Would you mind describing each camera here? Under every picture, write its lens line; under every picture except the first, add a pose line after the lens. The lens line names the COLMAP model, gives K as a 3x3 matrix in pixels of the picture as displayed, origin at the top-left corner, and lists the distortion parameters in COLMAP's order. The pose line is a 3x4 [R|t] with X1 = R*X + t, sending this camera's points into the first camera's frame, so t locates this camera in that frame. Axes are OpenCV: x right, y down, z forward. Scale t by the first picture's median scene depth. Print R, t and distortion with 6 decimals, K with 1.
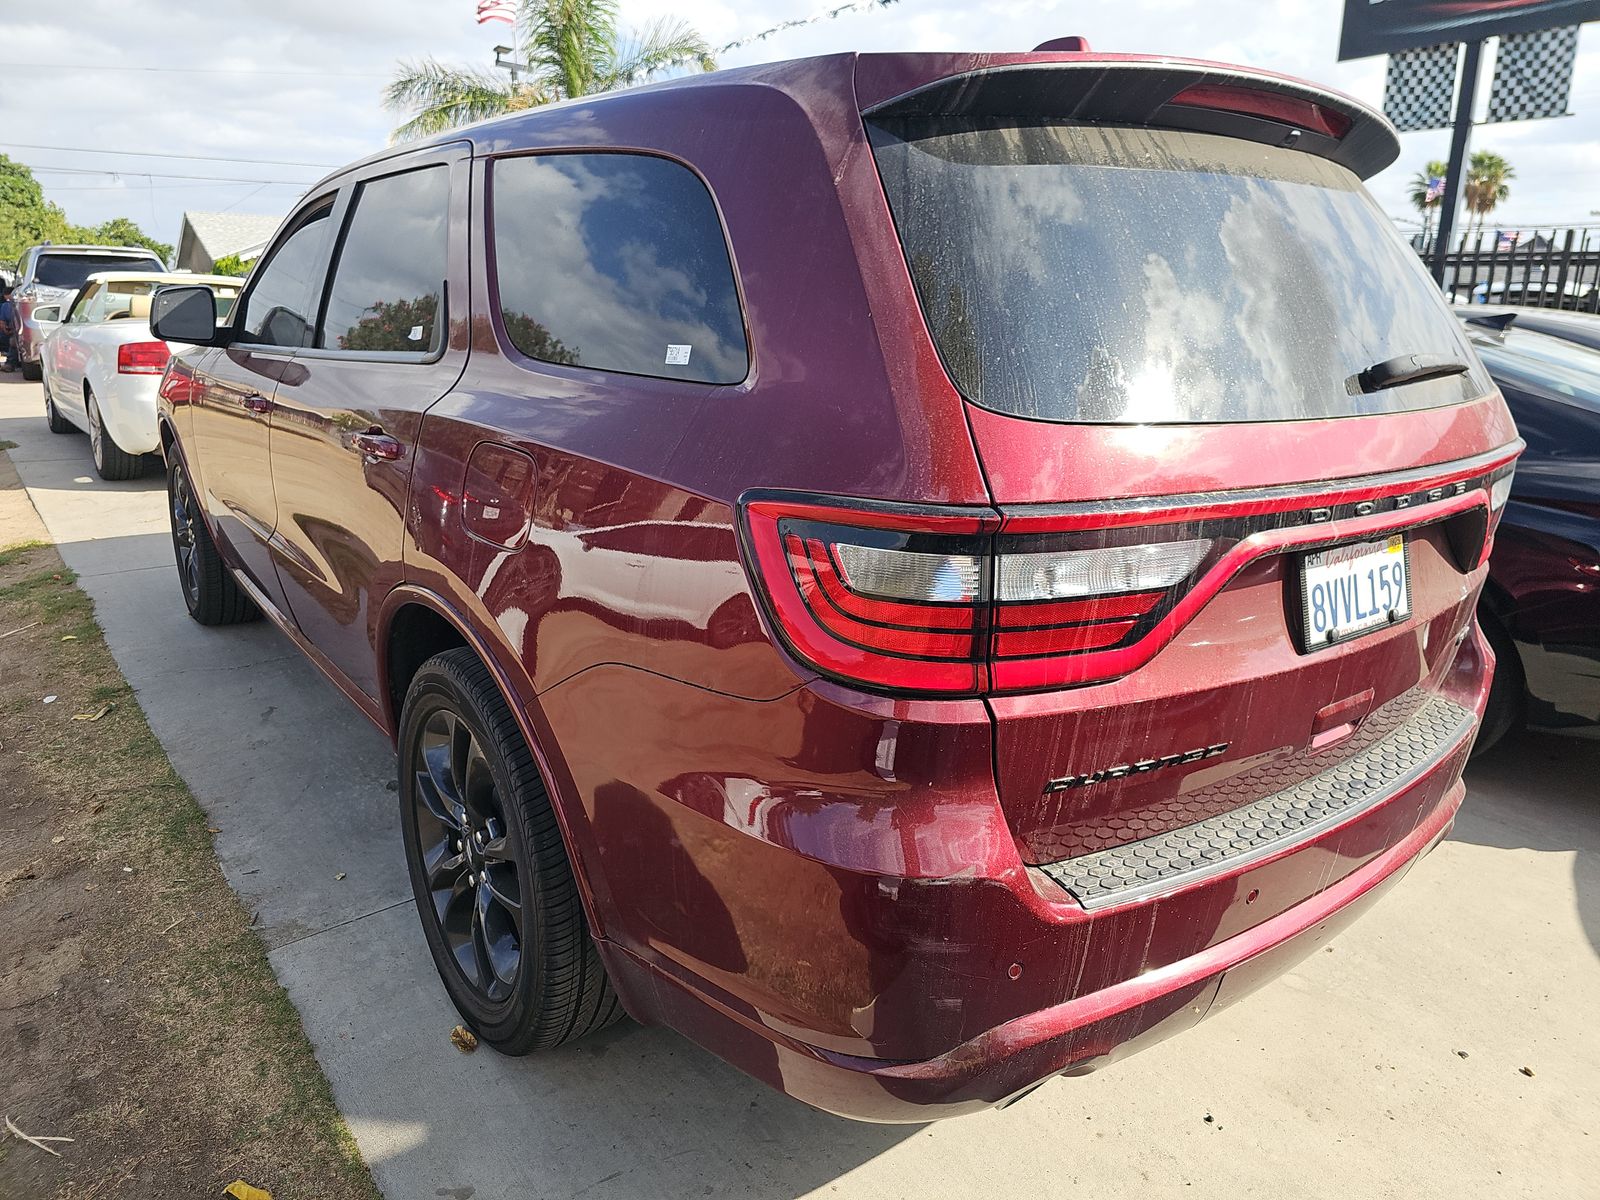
lens RADIAL K [[1067.4, 0, 807.0], [0, 1067.4, 601.3], [0, 0, 1]] dist [0.039415, -0.039314]
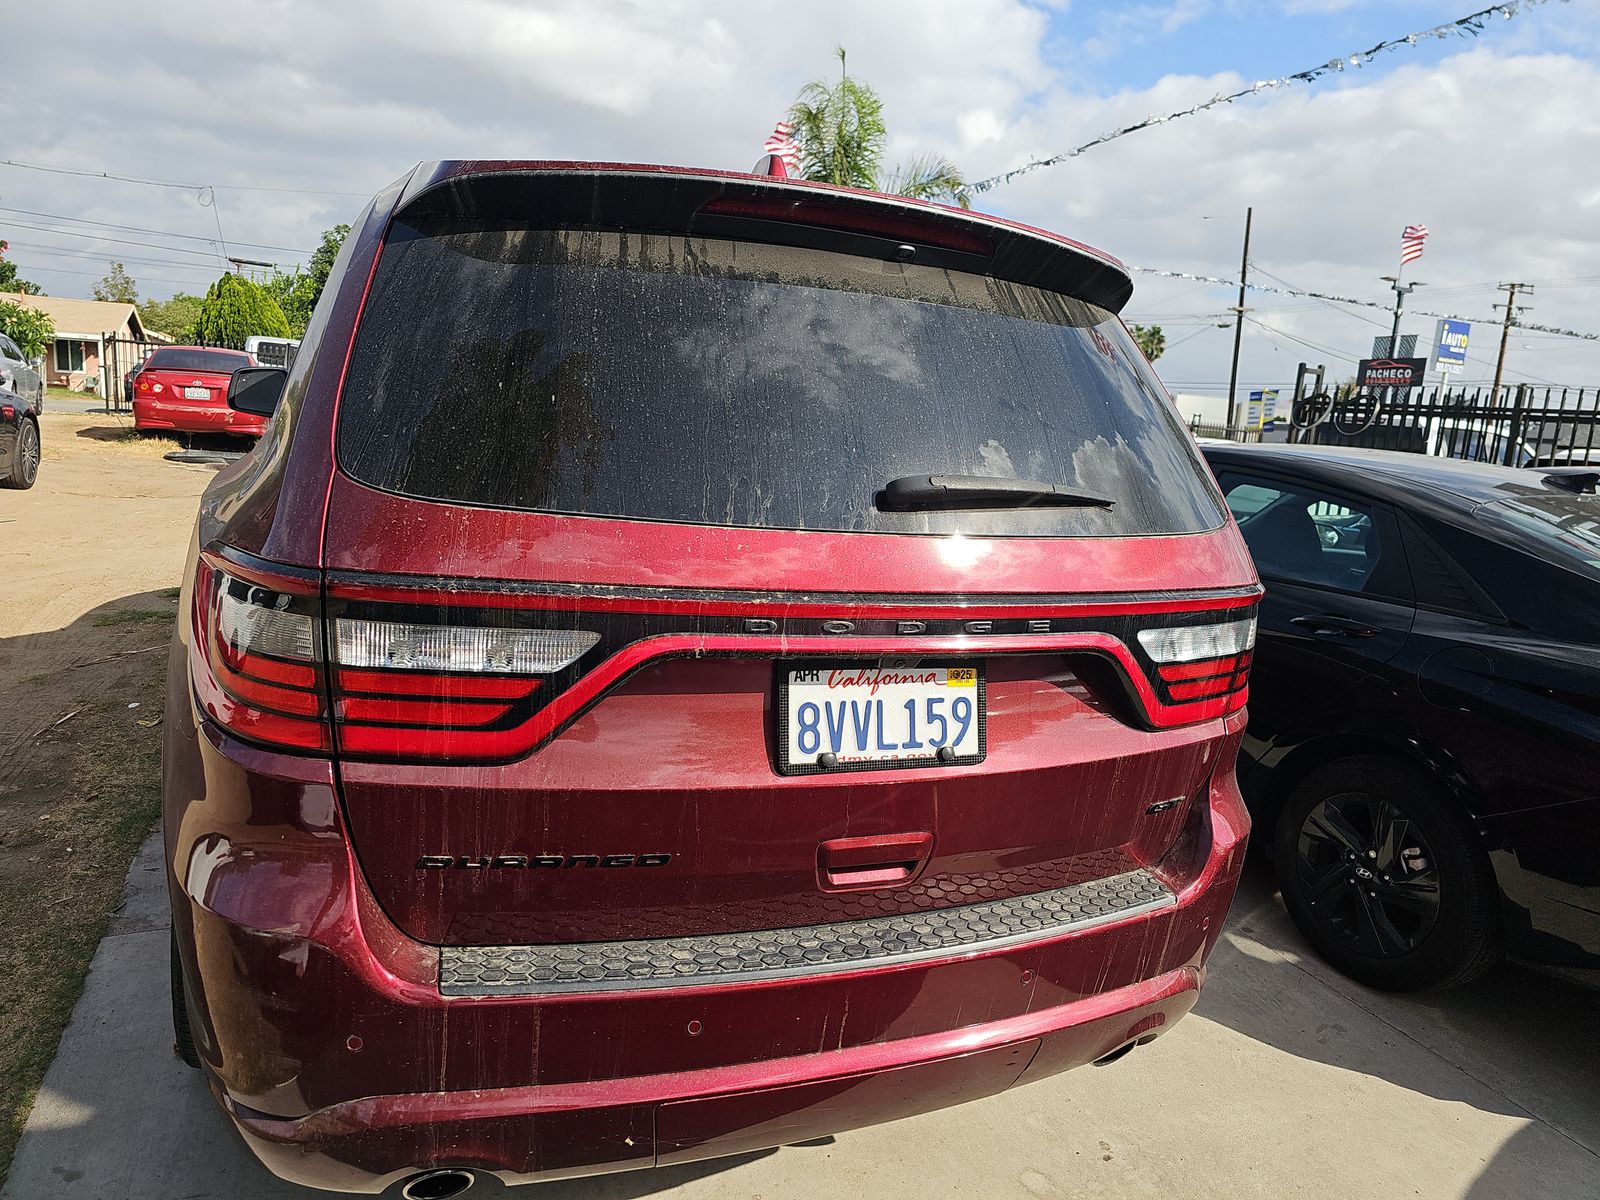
lens RADIAL K [[1067.4, 0, 808.5], [0, 1067.4, 603.6], [0, 0, 1]] dist [0.039415, -0.039314]
pose [[0.961743, 0.101328, -0.254524, 0.698306], [-0.127366, 0.987948, -0.087954, -0.019169], [0.242544, 0.117007, 0.963059, 0.084411]]
